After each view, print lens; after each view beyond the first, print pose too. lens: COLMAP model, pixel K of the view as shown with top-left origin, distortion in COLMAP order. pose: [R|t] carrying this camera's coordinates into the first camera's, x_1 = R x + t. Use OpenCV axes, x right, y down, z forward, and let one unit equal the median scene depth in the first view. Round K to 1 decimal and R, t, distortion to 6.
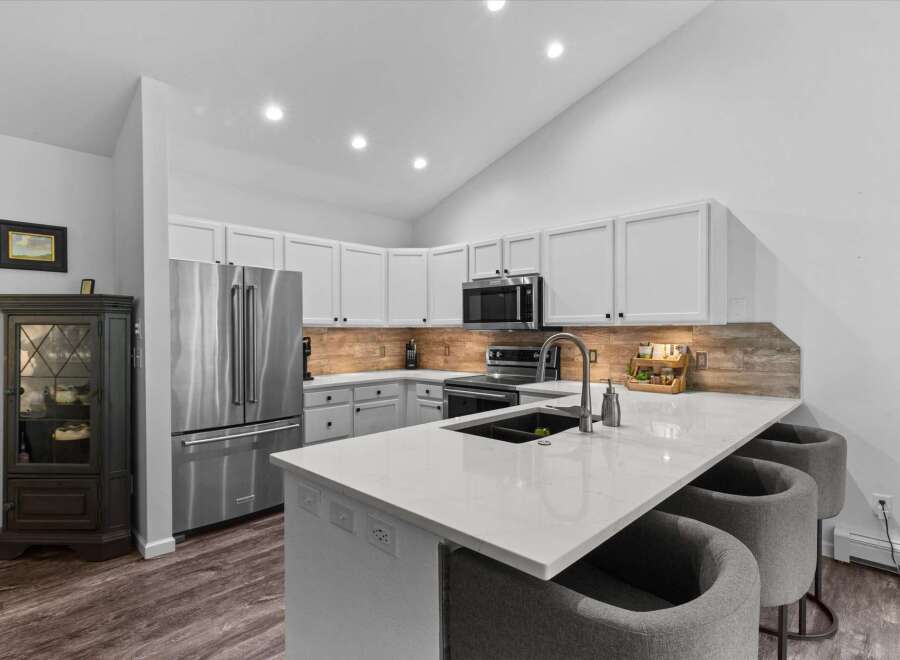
lens RADIAL K [[472.1, 0, 452.5], [0, 472.1, 334.6], [0, 0, 1]] dist [-0.001125, -0.000525]
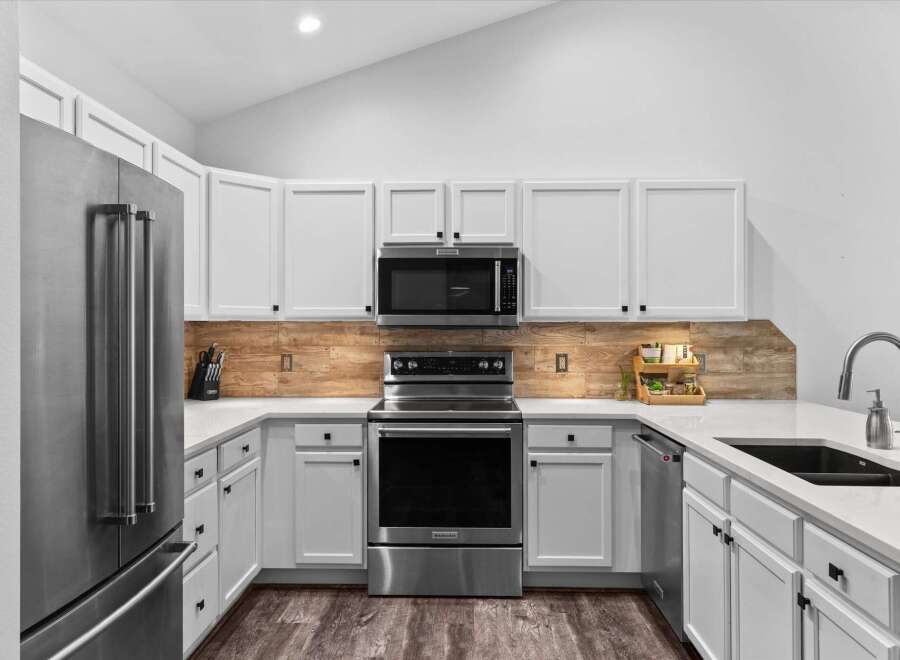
lens RADIAL K [[656.5, 0, 450.0], [0, 656.5, 330.0], [0, 0, 1]] dist [0.003281, 0.001995]
pose [[0.742934, -0.000515, 0.669364, -0.479808], [0.002635, 0.999994, -0.002155, -0.003236], [-0.669359, 0.003365, 0.742931, 0.334753]]
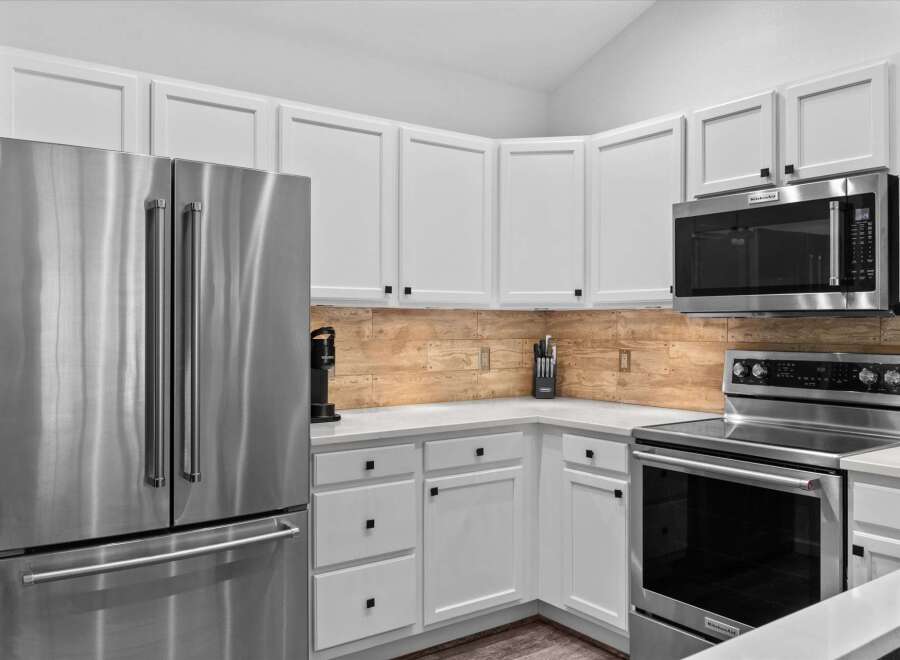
lens RADIAL K [[750.8, 0, 449.0], [0, 750.8, 326.0], [0, 0, 1]] dist [-0.005592, -0.002727]
pose [[0.983723, 0.004695, -0.179628, -0.058732], [-0.005731, 0.999970, -0.005252, 0.006829], [0.179598, 0.006196, 0.983721, 0.300325]]
